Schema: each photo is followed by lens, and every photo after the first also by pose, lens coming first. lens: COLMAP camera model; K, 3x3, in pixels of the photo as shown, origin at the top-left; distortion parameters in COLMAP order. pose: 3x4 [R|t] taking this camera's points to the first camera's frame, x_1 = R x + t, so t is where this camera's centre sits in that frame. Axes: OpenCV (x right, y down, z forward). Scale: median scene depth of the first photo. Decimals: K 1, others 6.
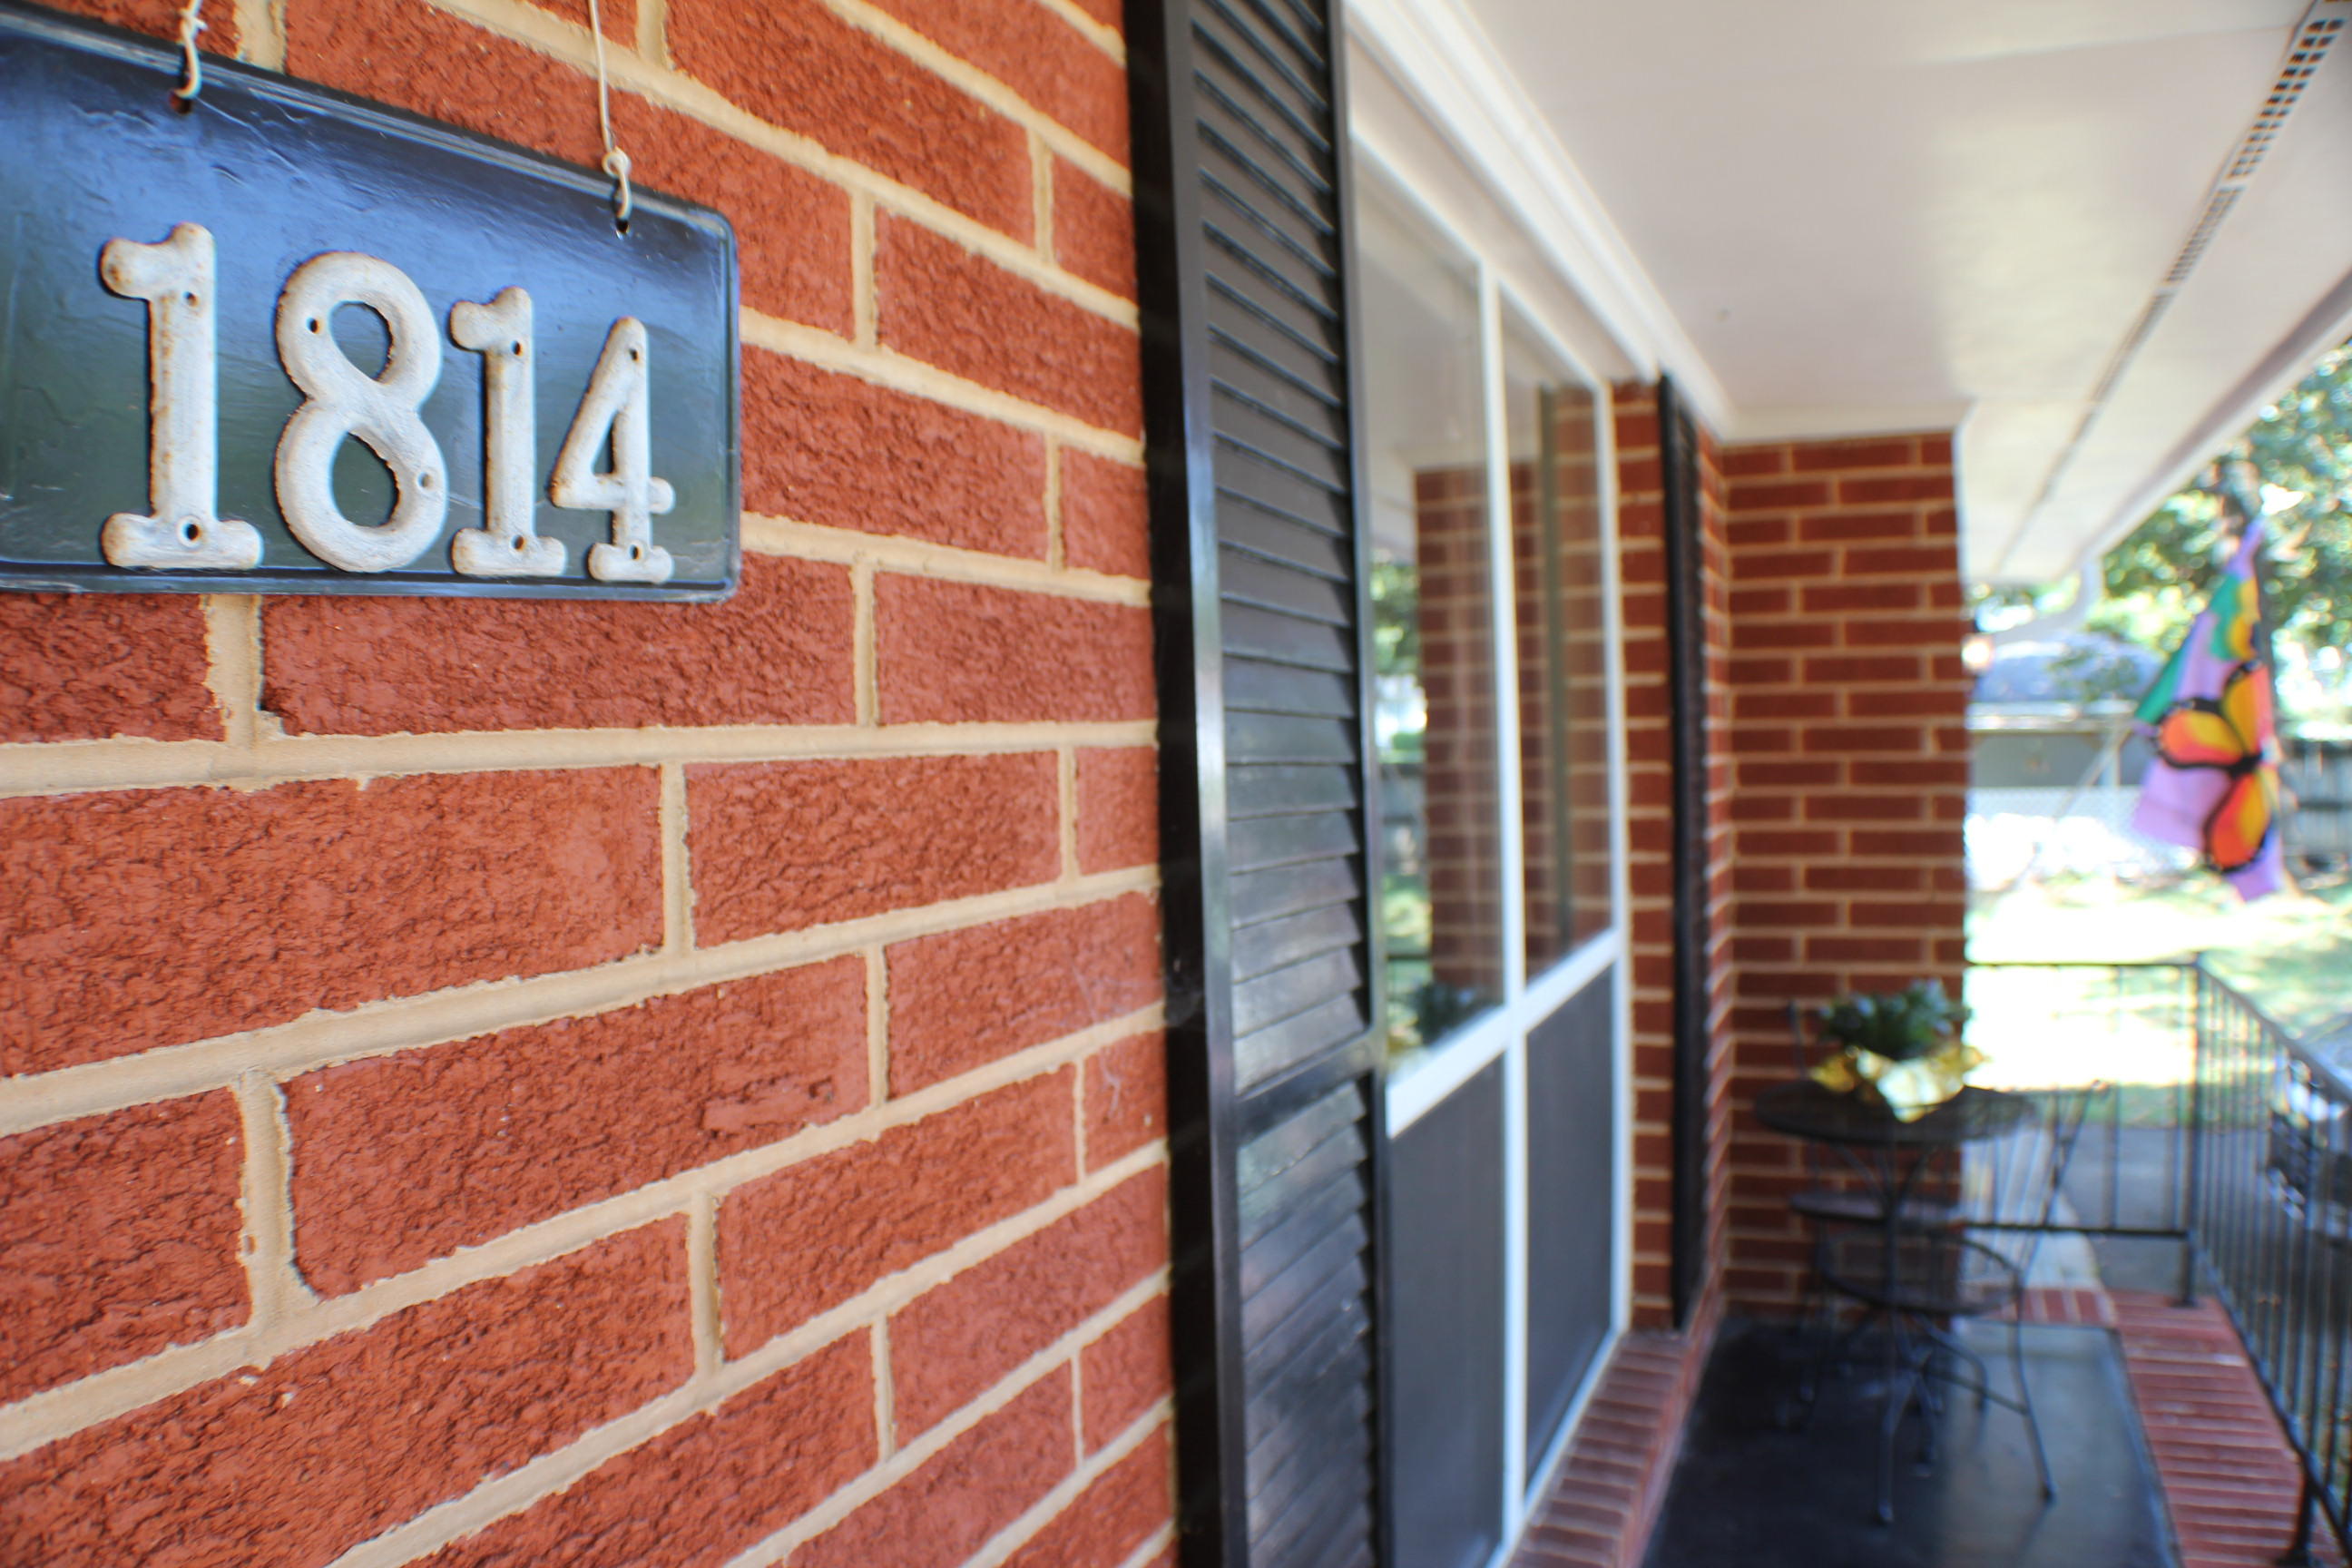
lens RADIAL K [[1647.4, 0, 1164.7], [0, 1647.4, 753.5], [0, 0, 1]] dist [-0.225856, 0.076154]
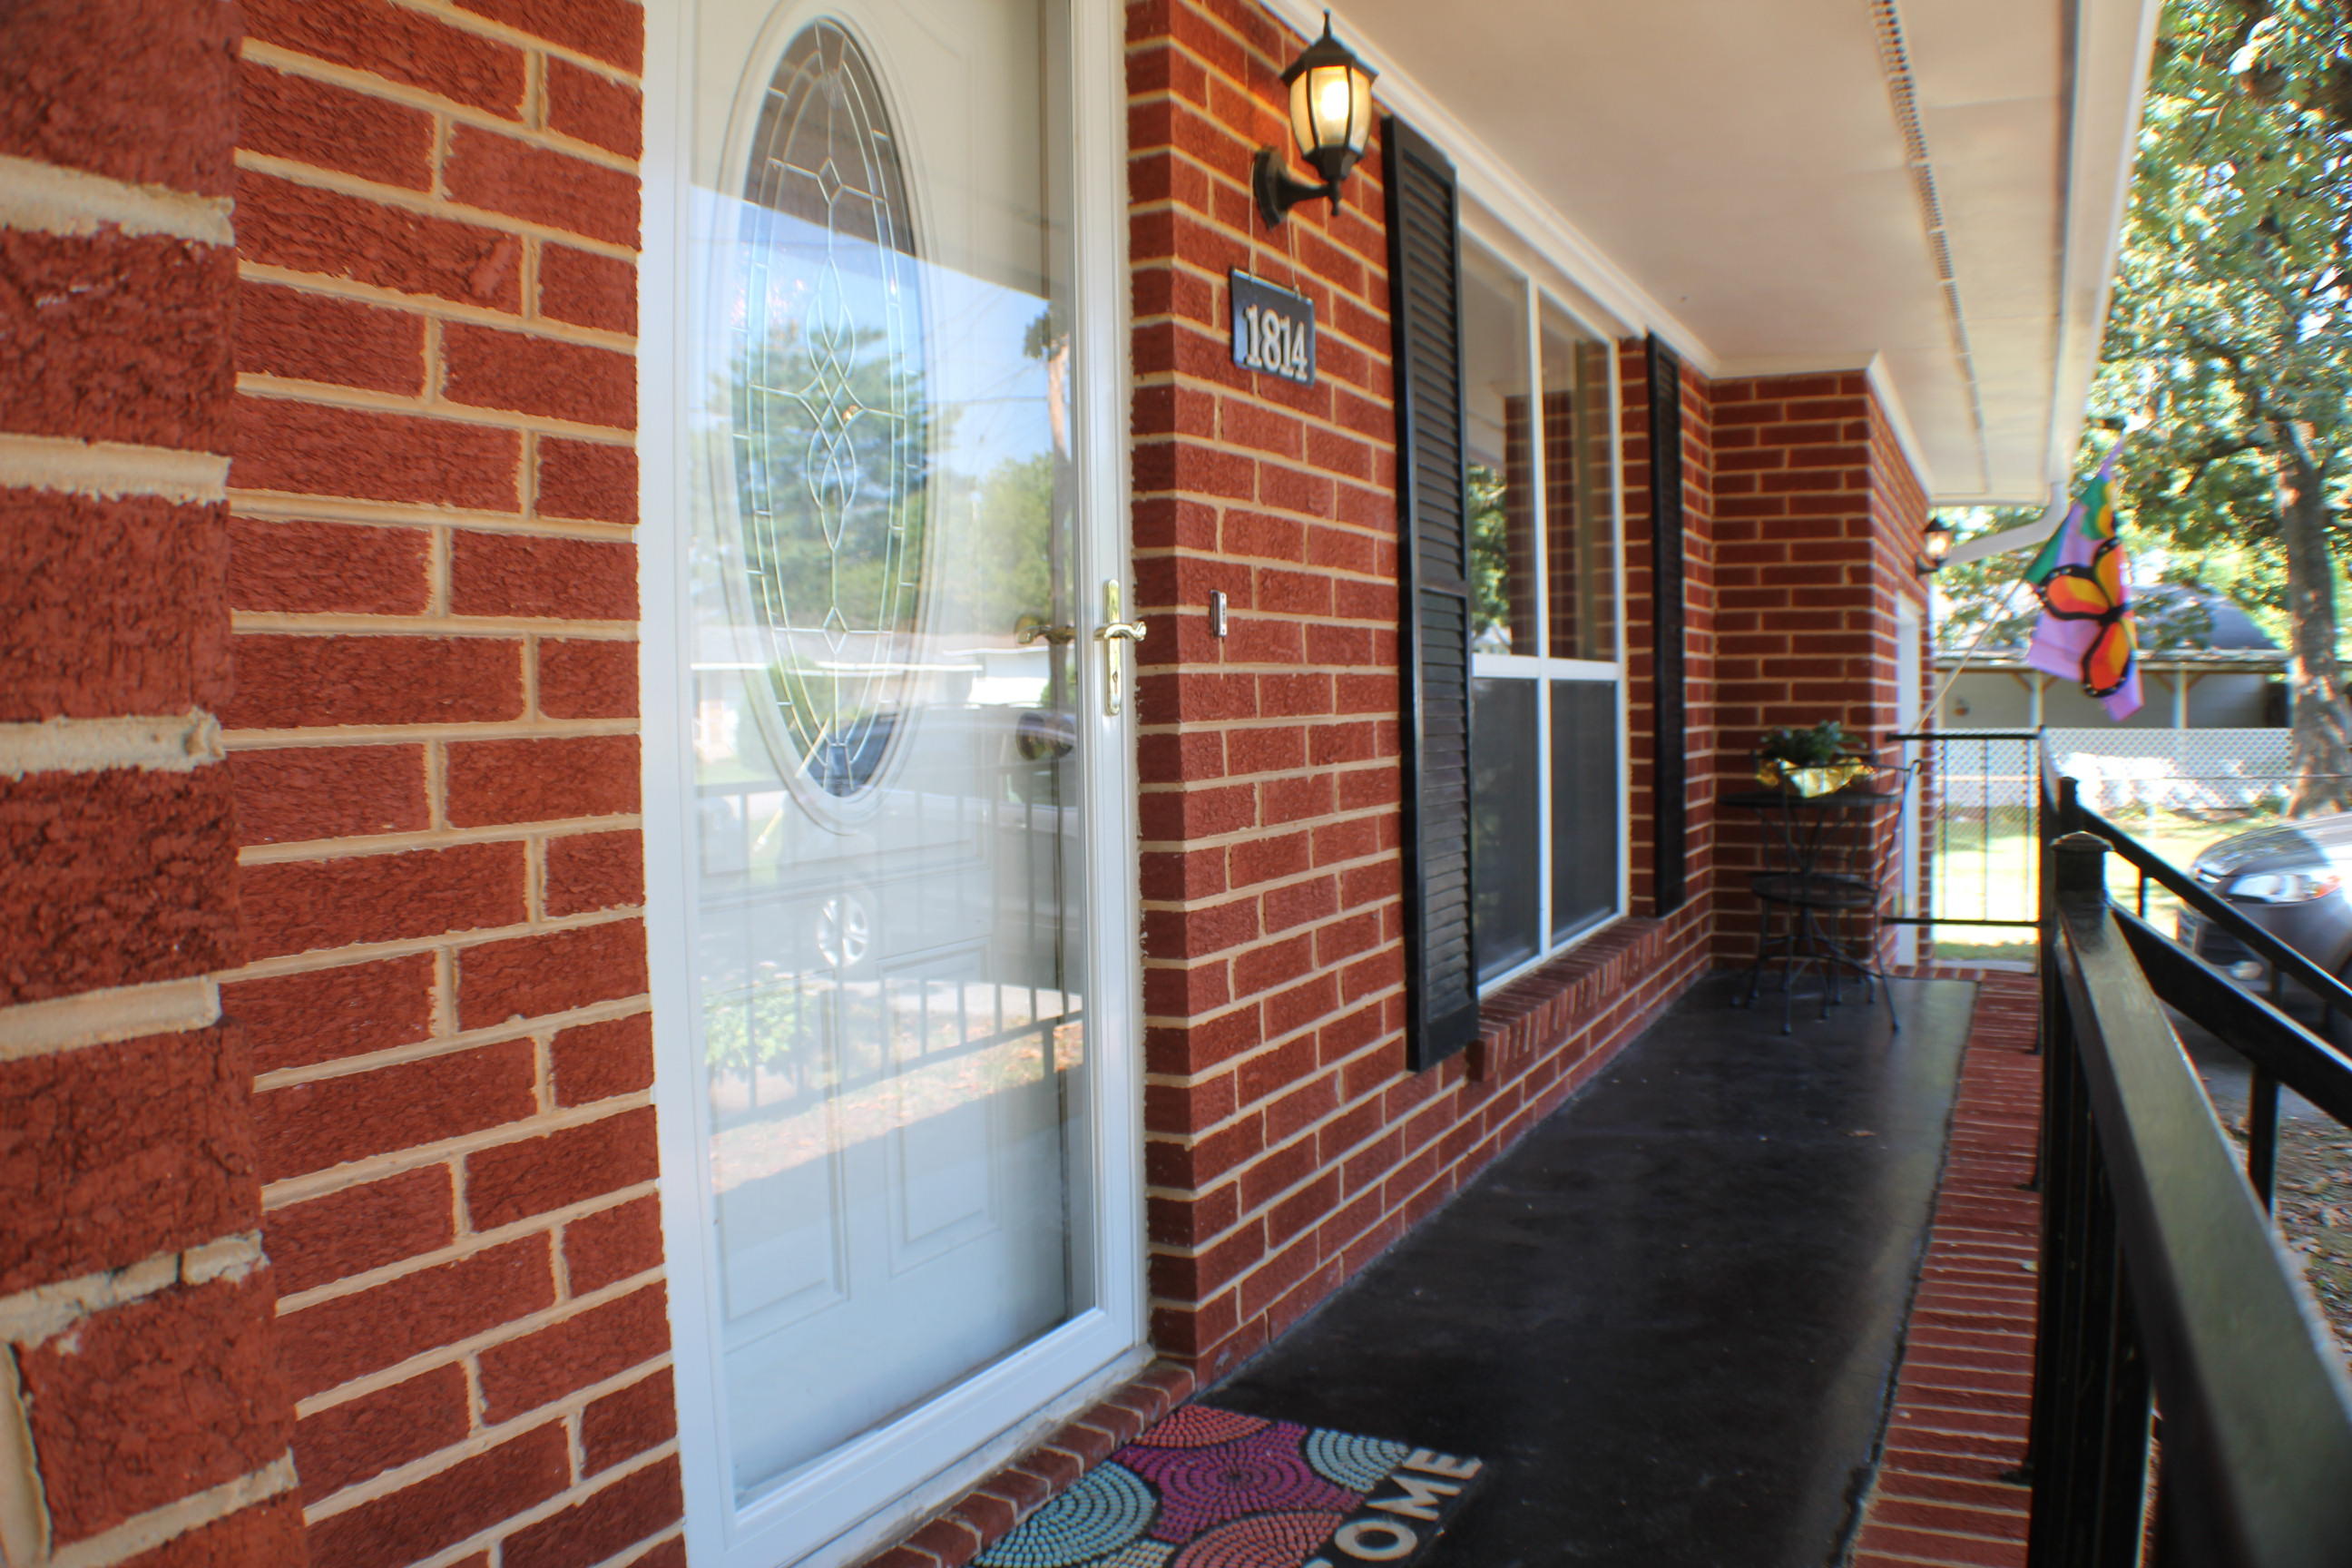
lens RADIAL K [[1647.4, 0, 1164.7], [0, 1647.4, 753.5], [0, 0, 1]] dist [-0.225856, 0.076154]
pose [[0.997642, 0.011243, -0.067707, -0.070924], [-0.009439, 0.999593, 0.026914, 0.151177], [0.067982, -0.026211, 0.997342, -0.665335]]
